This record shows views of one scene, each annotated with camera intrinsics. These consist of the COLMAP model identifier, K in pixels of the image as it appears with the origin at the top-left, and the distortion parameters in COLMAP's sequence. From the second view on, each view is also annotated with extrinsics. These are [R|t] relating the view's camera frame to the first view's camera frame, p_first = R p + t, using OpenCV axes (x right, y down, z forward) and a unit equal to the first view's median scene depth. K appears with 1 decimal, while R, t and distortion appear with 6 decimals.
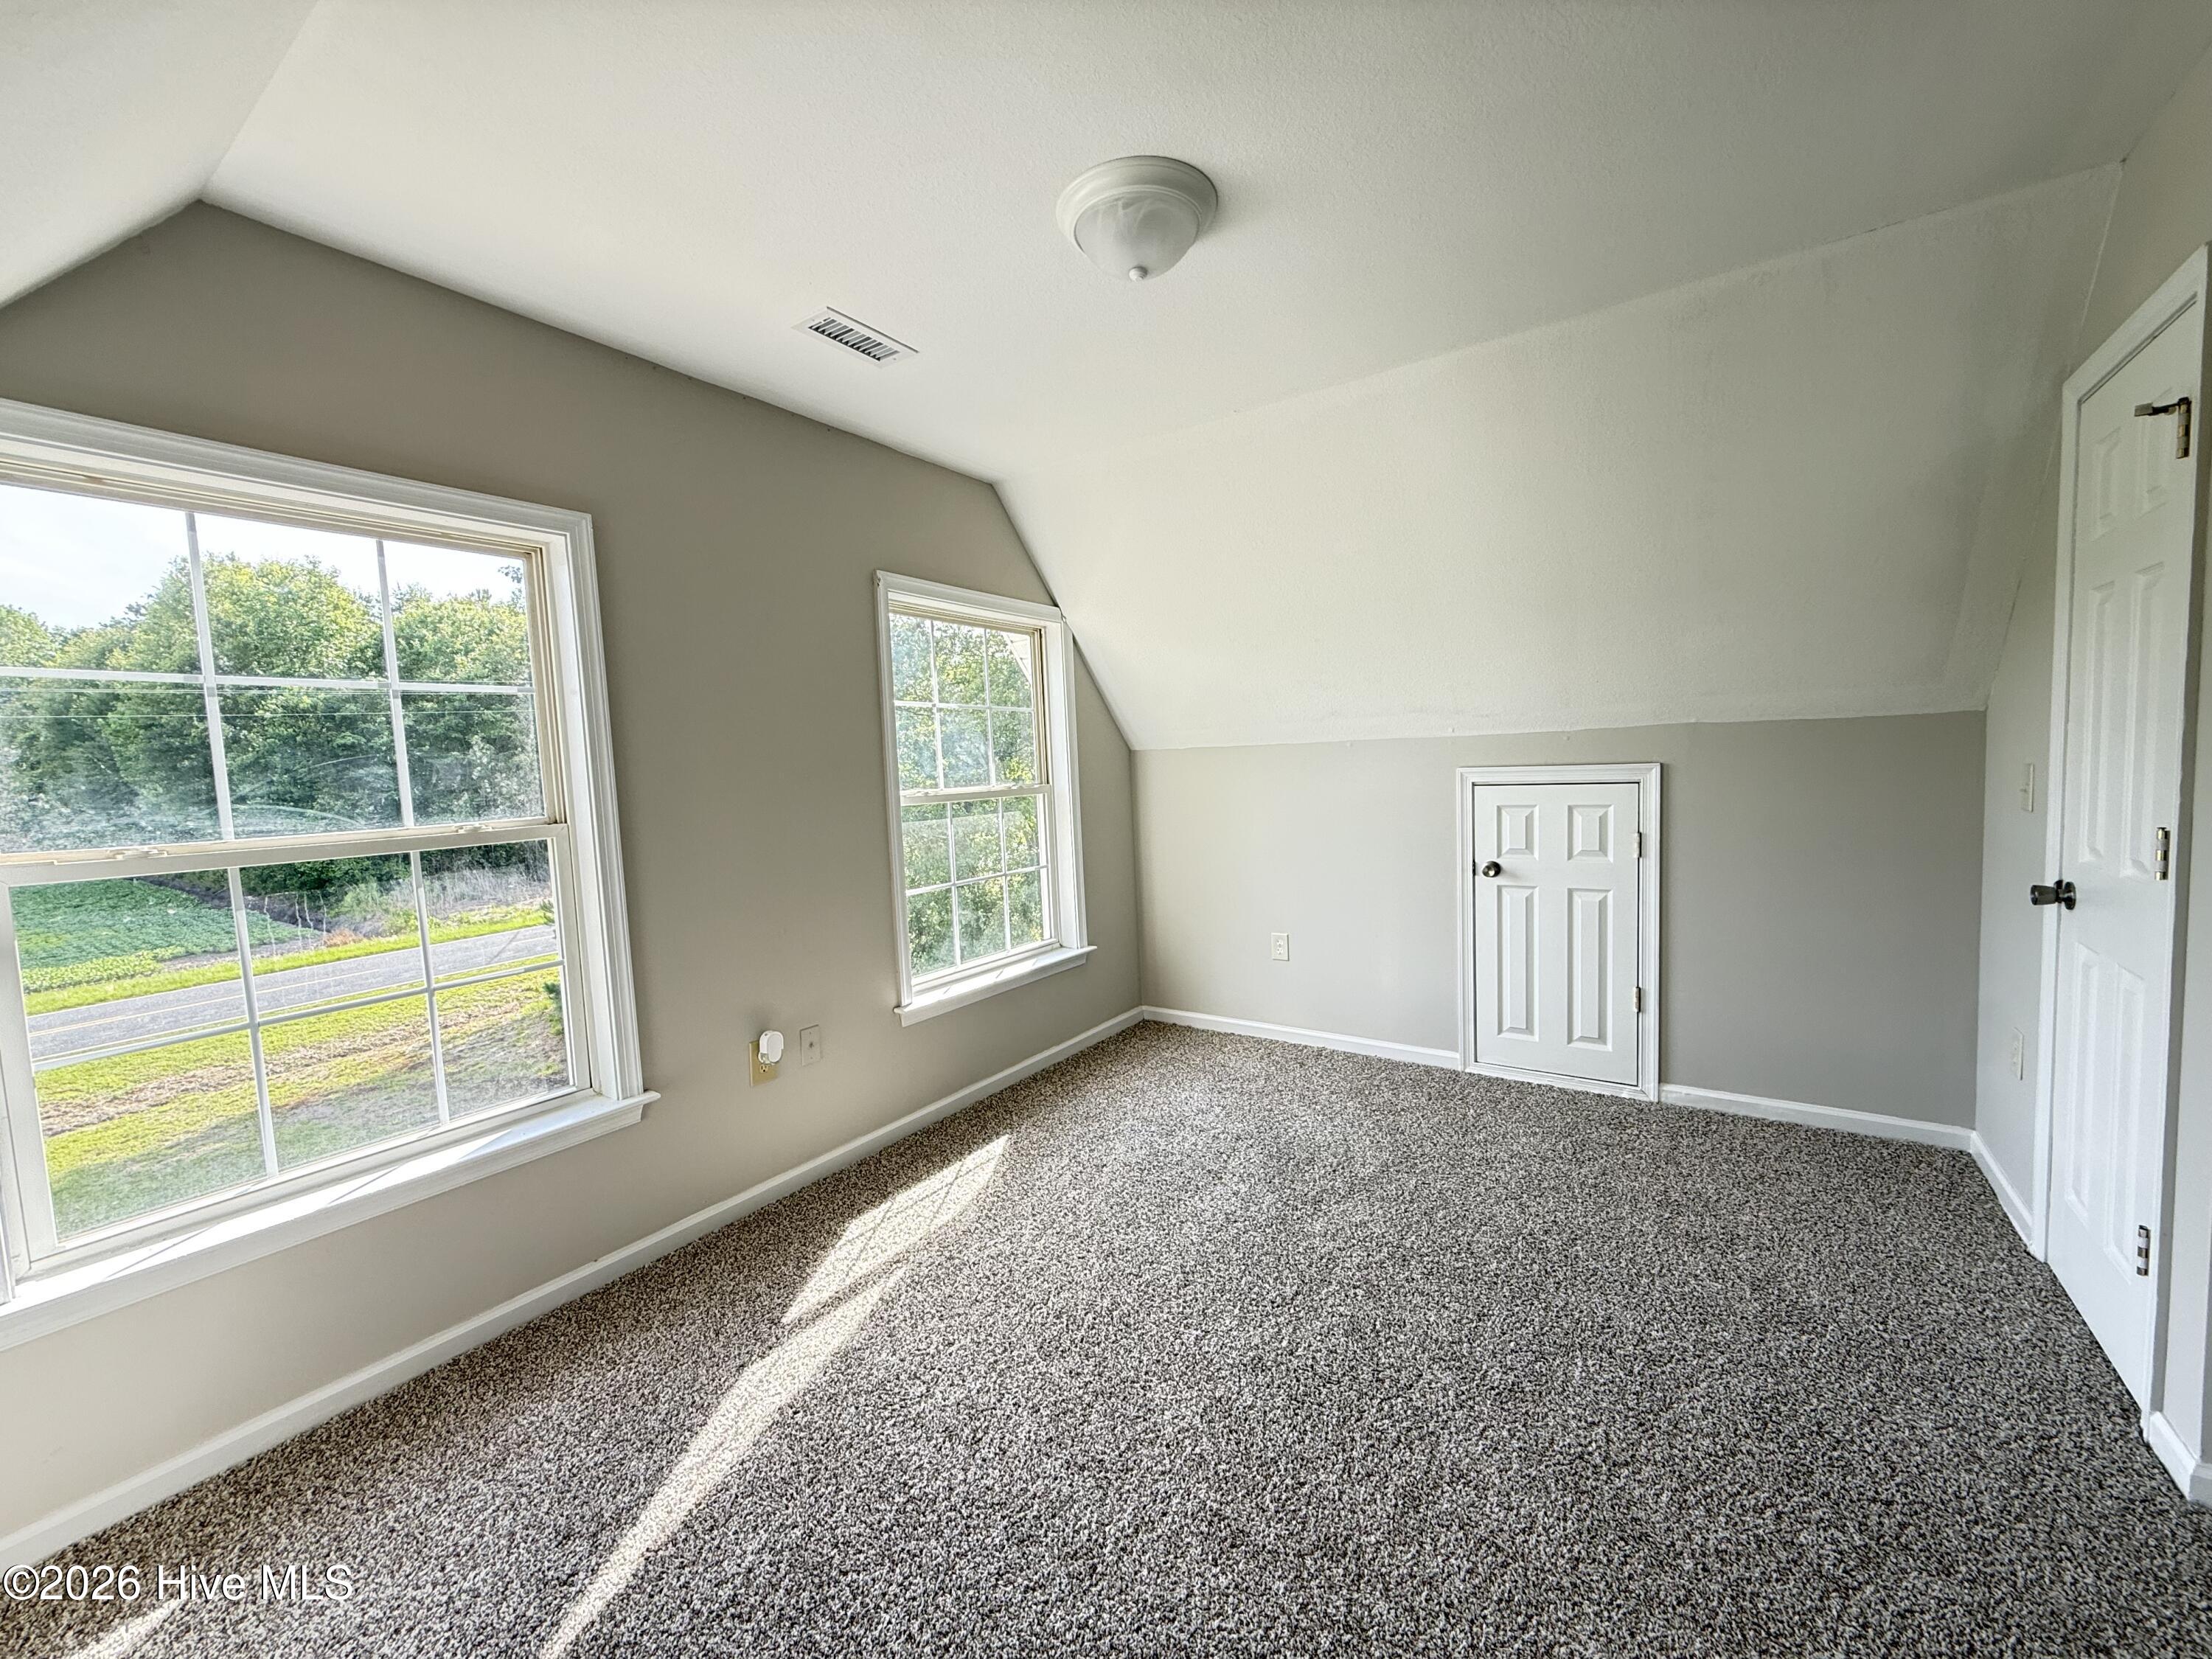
lens RADIAL K [[888.1, 0, 1099.6], [0, 888.1, 830.5], [0, 0, 1]] dist [-0.000572, 0.000356]
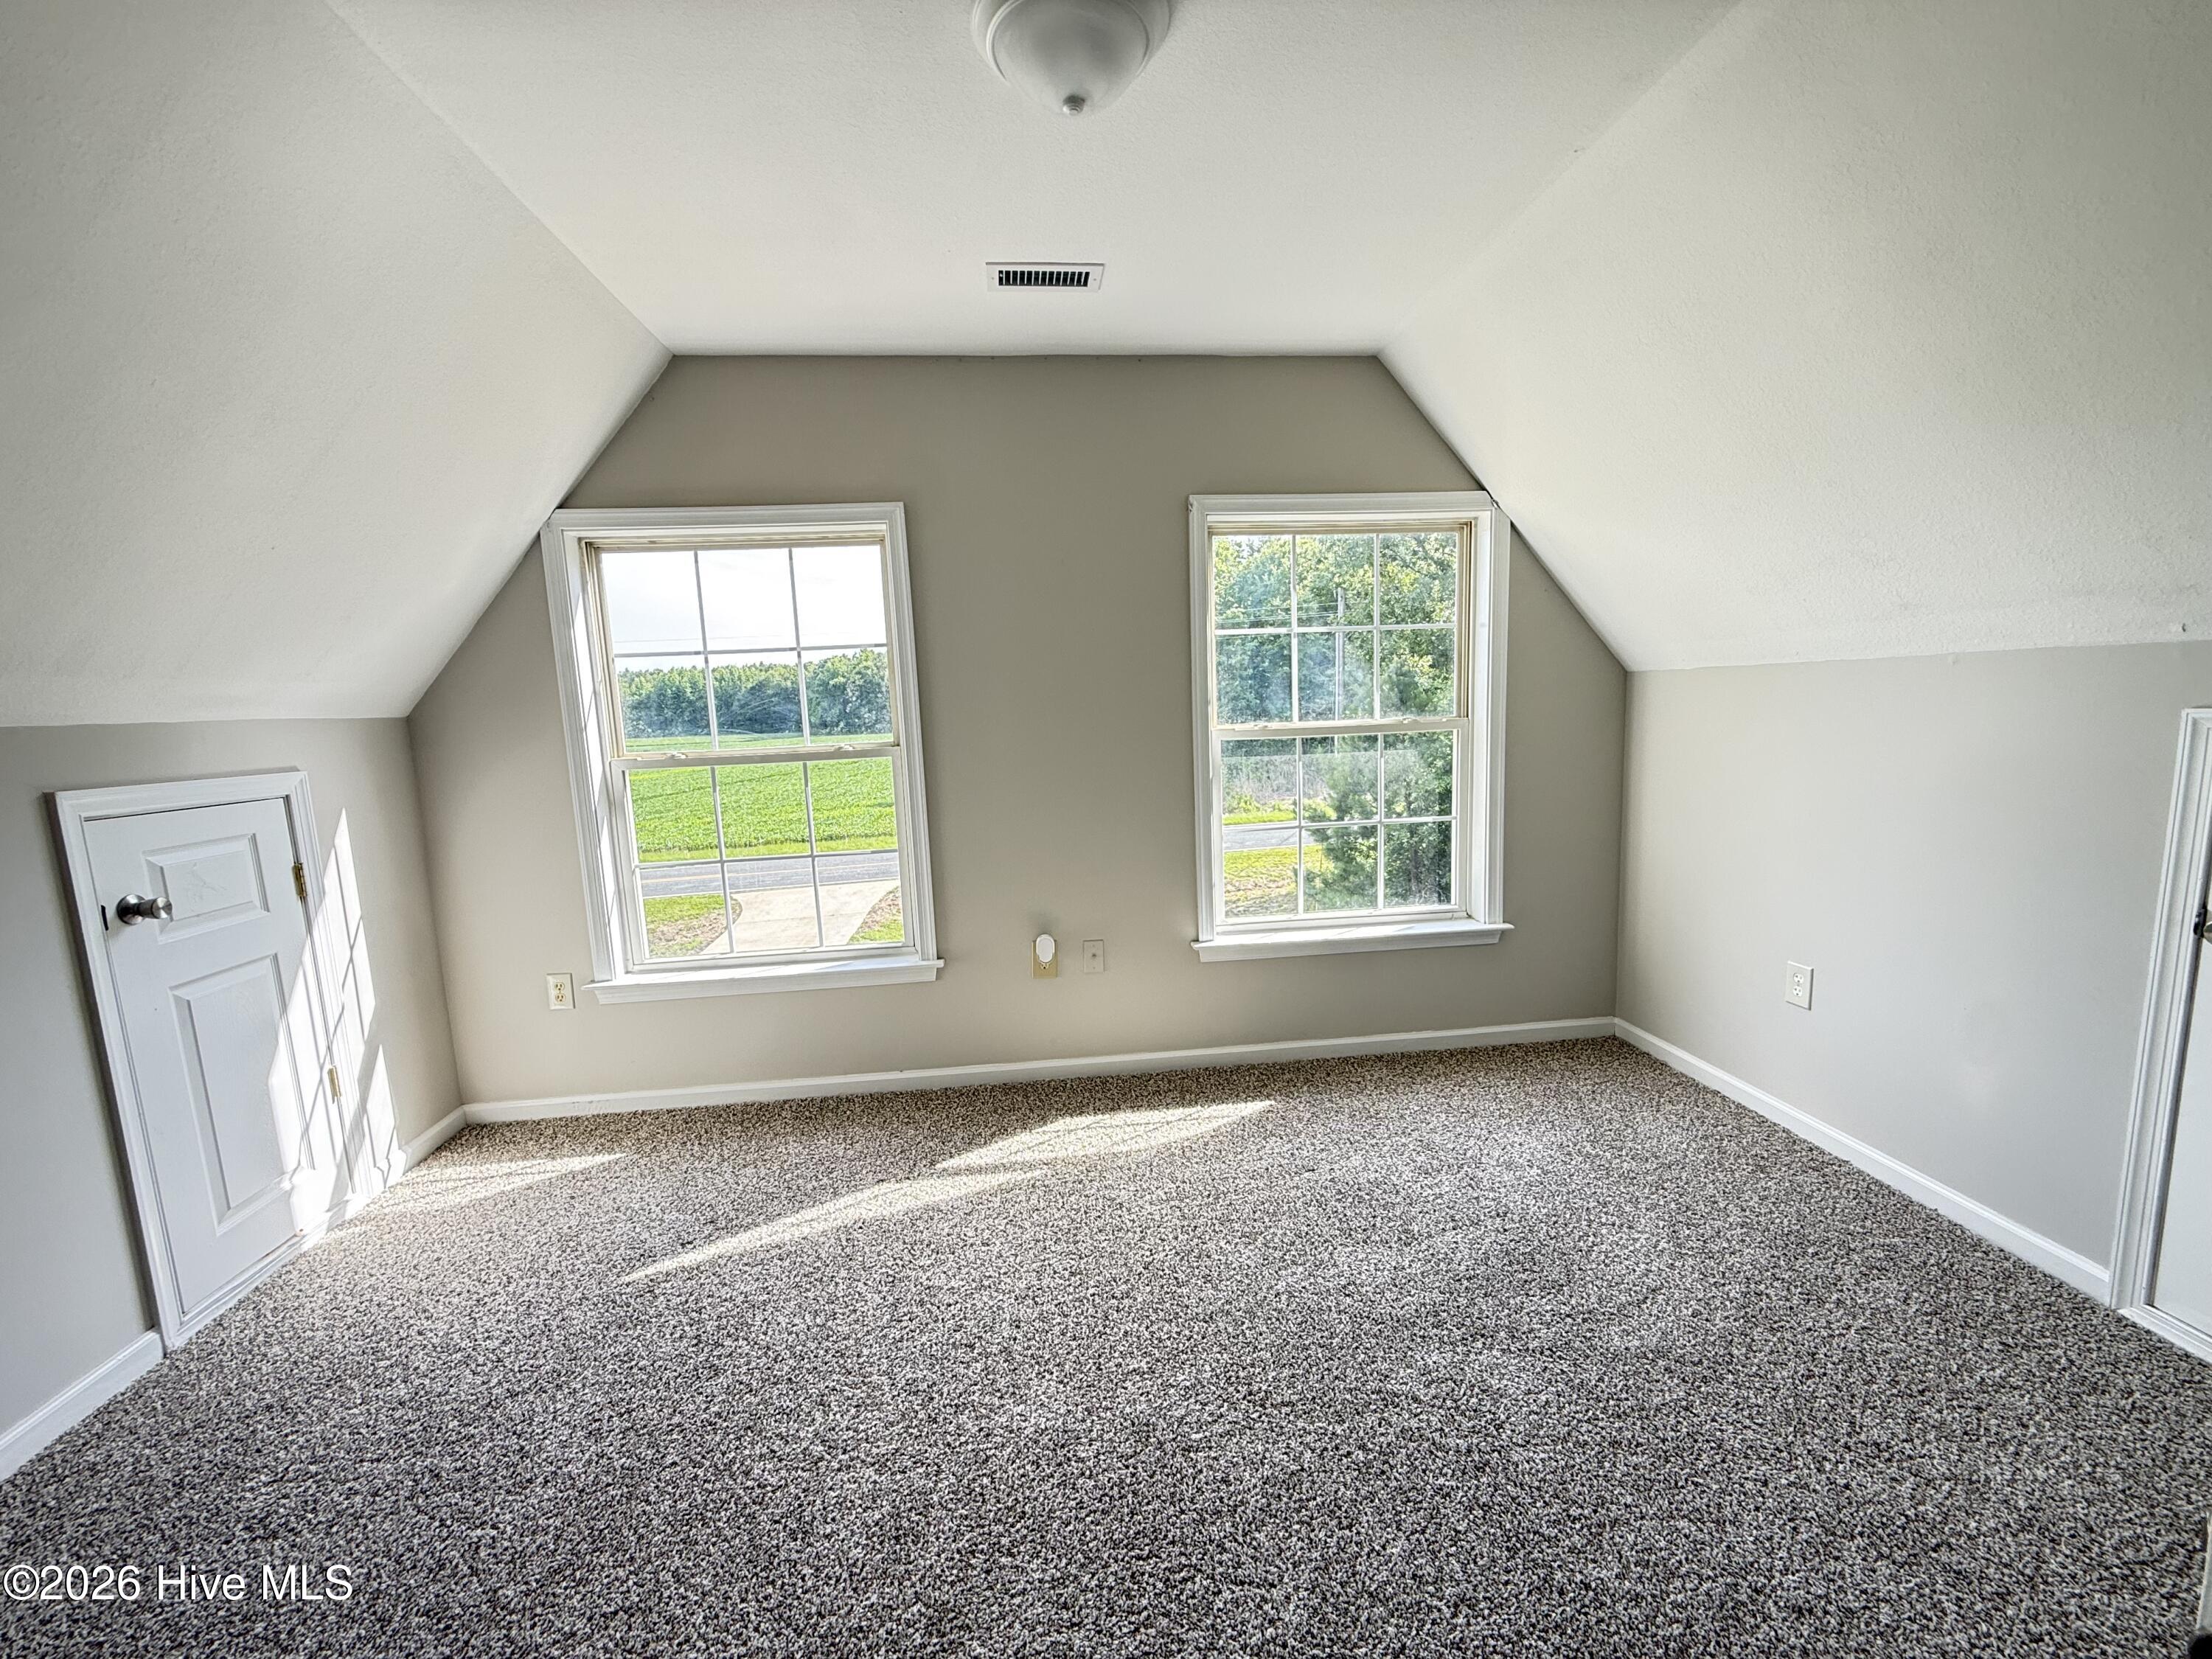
lens RADIAL K [[867.1, 0, 1036.2], [0, 867.1, 828.1], [0, 0, 1]] dist [0.000750, 0.000456]
pose [[0.643834, 0.119129, -0.755835, 0.404703], [-0.044091, 0.991941, 0.118784, -0.038378], [0.763894, -0.043152, 0.643898, 0.250625]]
